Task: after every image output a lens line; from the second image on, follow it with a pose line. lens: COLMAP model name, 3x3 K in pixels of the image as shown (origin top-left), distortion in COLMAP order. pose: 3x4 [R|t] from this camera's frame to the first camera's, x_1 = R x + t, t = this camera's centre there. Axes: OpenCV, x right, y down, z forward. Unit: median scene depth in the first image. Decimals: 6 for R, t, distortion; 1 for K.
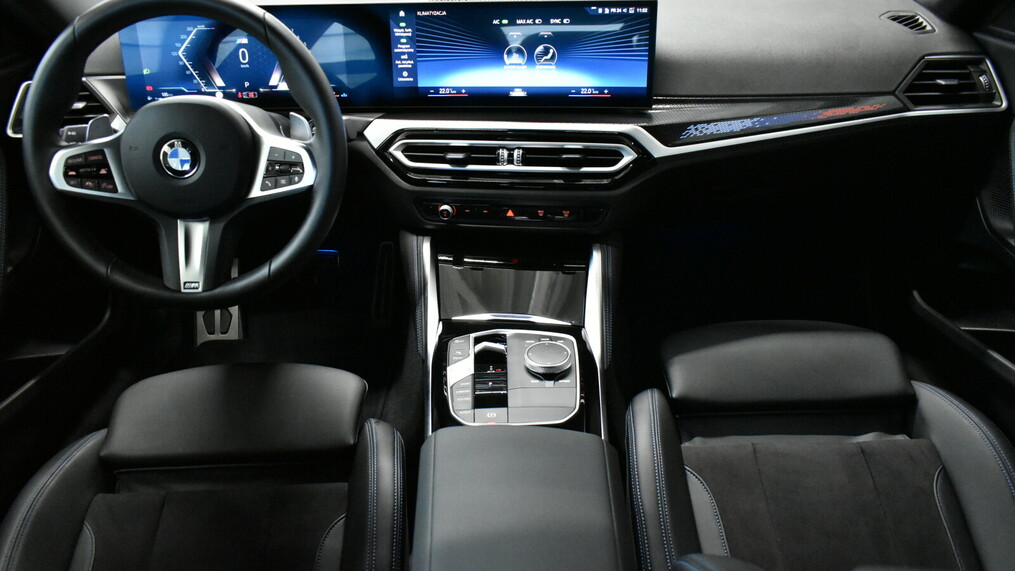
lens RADIAL K [[787.7, 0, 510.2], [0, 787.7, 292.2], [0, 0, 1]] dist [-0.013908, 0.003415]
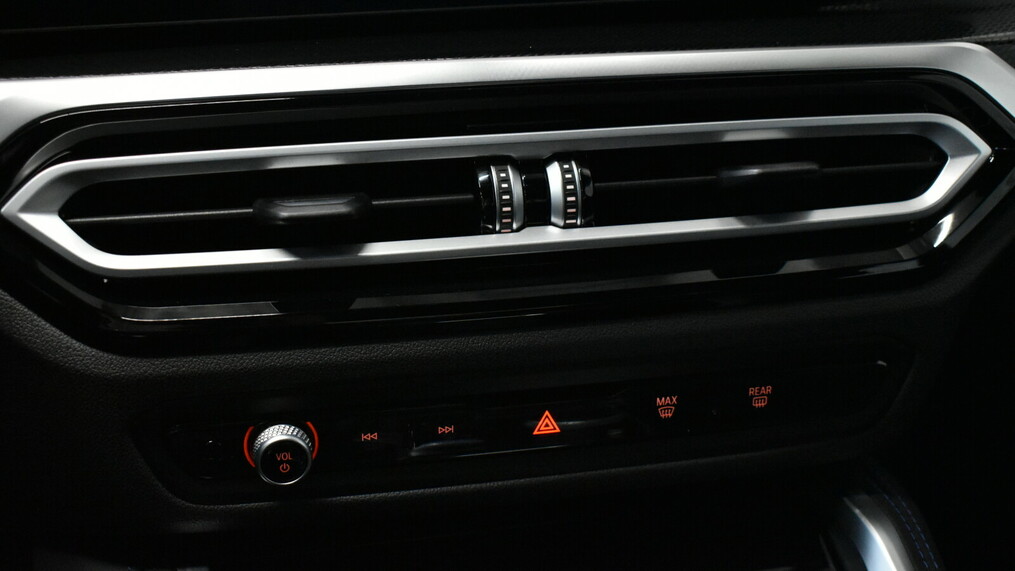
lens RADIAL K [[1524.2, 0, 504.3], [0, 1524.2, 284.1], [0, 0, 1]] dist [-0.031280, 0.000000]
pose [[0.930160, -0.096505, 0.354244, -0.179309], [0.156136, 0.977218, -0.143758, -0.078125], [-0.332300, 0.189028, 0.924037, 0.572032]]
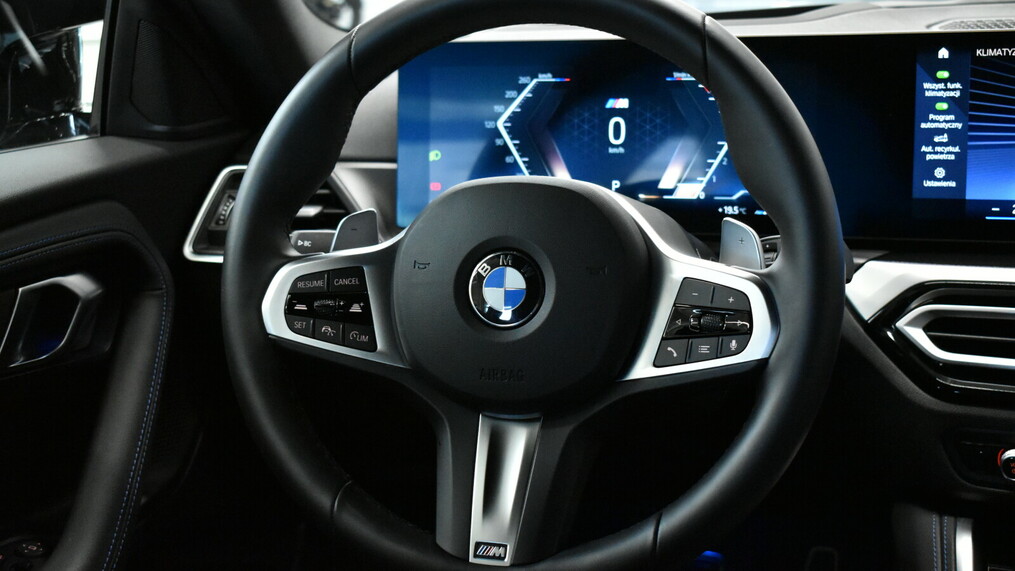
lens RADIAL K [[1524.2, 0, 506.6], [0, 1524.2, 284.5], [0, 0, 1]] dist [-0.031280, 0.000000]
pose [[0.950153, 0.045331, -0.308471, -0.097613], [-0.125104, 0.961666, -0.244025, 0.049039], [0.285584, 0.270452, 0.919401, 0.091431]]
